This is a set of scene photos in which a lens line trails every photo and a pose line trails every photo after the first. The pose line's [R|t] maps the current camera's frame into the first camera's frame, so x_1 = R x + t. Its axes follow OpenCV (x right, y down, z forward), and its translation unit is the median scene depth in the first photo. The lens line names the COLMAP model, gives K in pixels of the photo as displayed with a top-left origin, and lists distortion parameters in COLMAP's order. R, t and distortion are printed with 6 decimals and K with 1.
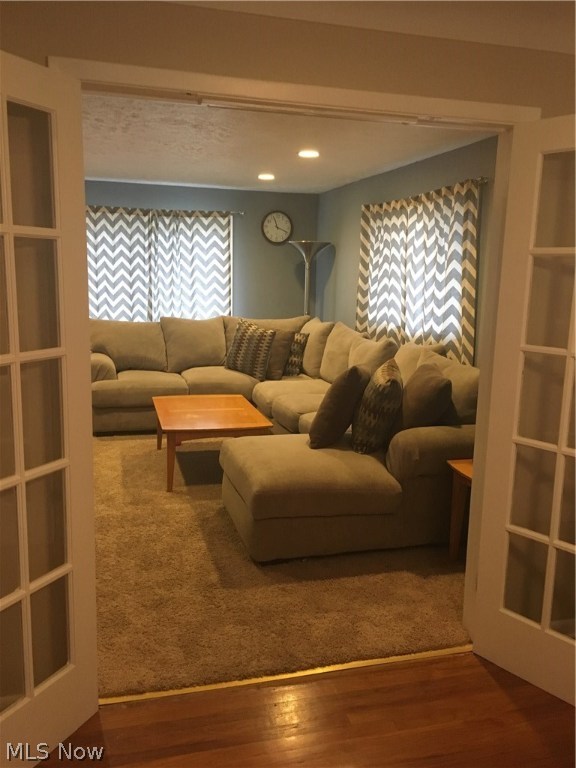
lens RADIAL K [[654.0, 0, 288.0], [0, 654.0, 384.0], [0, 0, 1]] dist [0.096737, -0.119653]
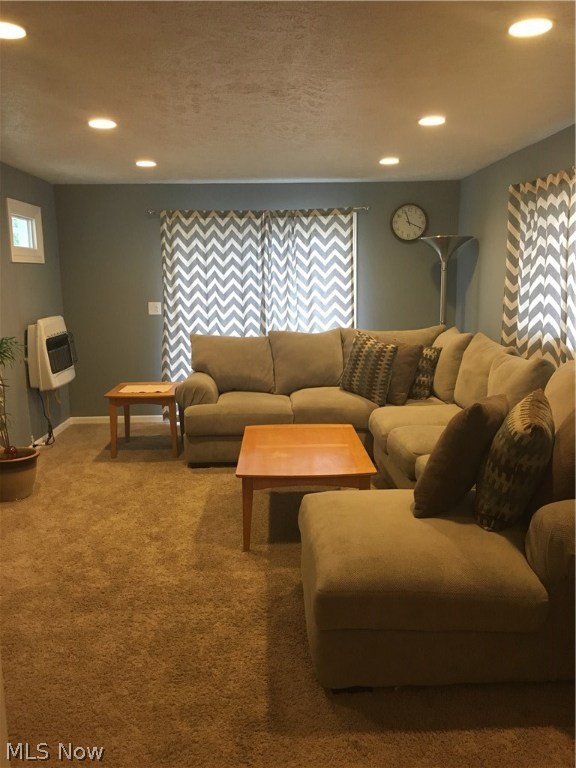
lens RADIAL K [[654.0, 0, 288.0], [0, 654.0, 384.0], [0, 0, 1]] dist [0.096737, -0.119653]
pose [[0.971222, 0.001927, -0.238168, 0.043155], [-0.004409, 0.999941, -0.009891, -0.023400], [0.238135, 0.010657, 0.971174, 0.161863]]
